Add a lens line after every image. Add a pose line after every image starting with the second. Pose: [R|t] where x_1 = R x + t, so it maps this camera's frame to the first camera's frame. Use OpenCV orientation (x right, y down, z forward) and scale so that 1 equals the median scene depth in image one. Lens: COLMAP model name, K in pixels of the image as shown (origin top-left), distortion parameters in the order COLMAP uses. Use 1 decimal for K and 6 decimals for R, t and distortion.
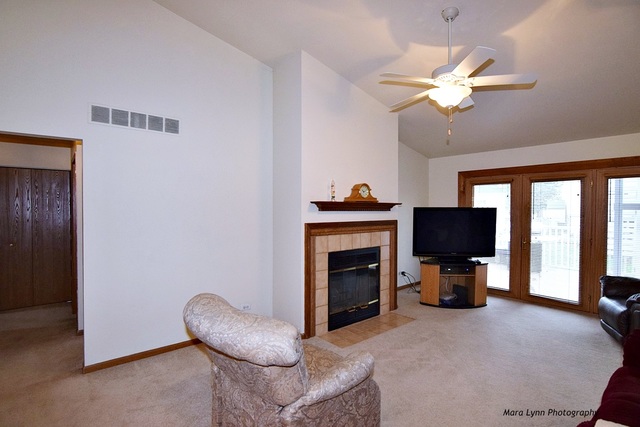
lens RADIAL K [[318.5, 0, 321.2], [0, 318.5, 213.0], [0, 0, 1]] dist [-0.021030, 0.005596]
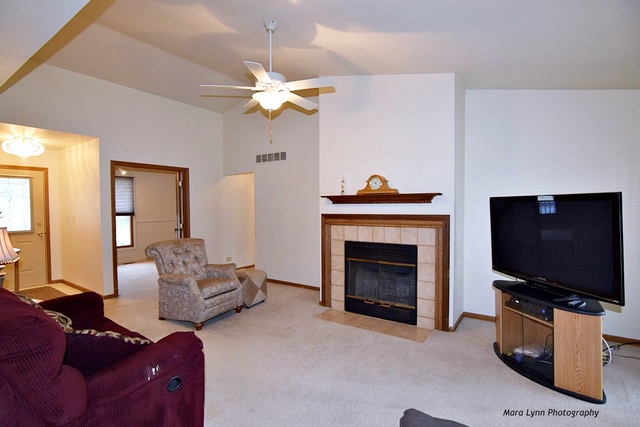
lens RADIAL K [[318.5, 0, 315.4], [0, 318.5, 214.2], [0, 0, 1]] dist [-0.021030, 0.005596]
pose [[0.257736, 0.020806, -0.965991, 1.080304], [-0.003004, 0.999781, 0.020732, 0.006879], [0.966211, -0.002442, 0.257742, 0.609592]]
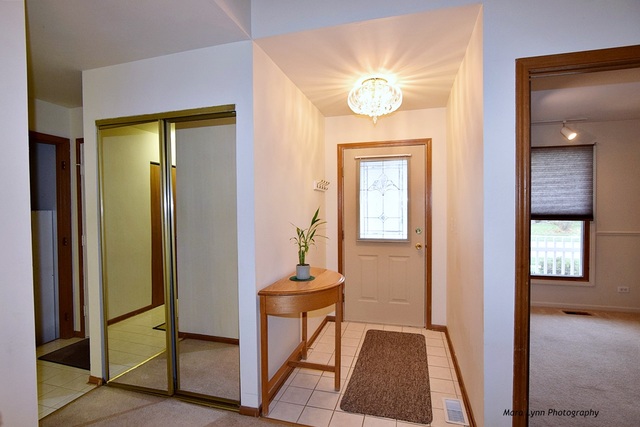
lens RADIAL K [[318.5, 0, 316.5], [0, 318.5, 216.7], [0, 0, 1]] dist [-0.021030, 0.005596]
pose [[-0.830677, 0.018099, -0.556461, 0.092796], [-0.000685, 0.999438, 0.033528, 0.015941], [0.556755, 0.028232, -0.830197, 0.347796]]
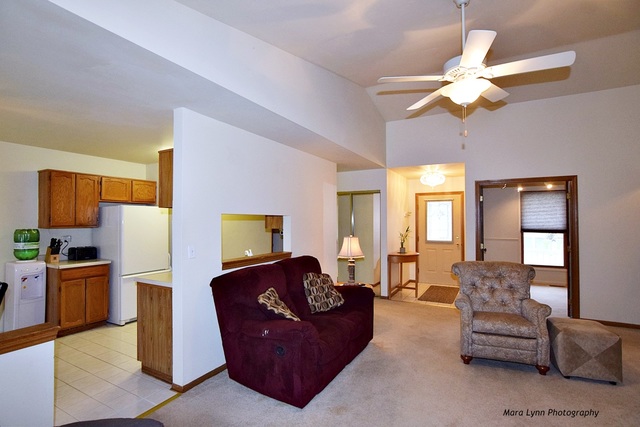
lens RADIAL K [[318.5, 0, 316.3], [0, 318.5, 214.9], [0, 0, 1]] dist [-0.021030, 0.005596]
pose [[-0.932060, -0.010914, -0.362140, 0.767506], [-0.007495, 0.999913, -0.010843, -0.013747], [0.362227, -0.007392, -0.932061, 1.168316]]
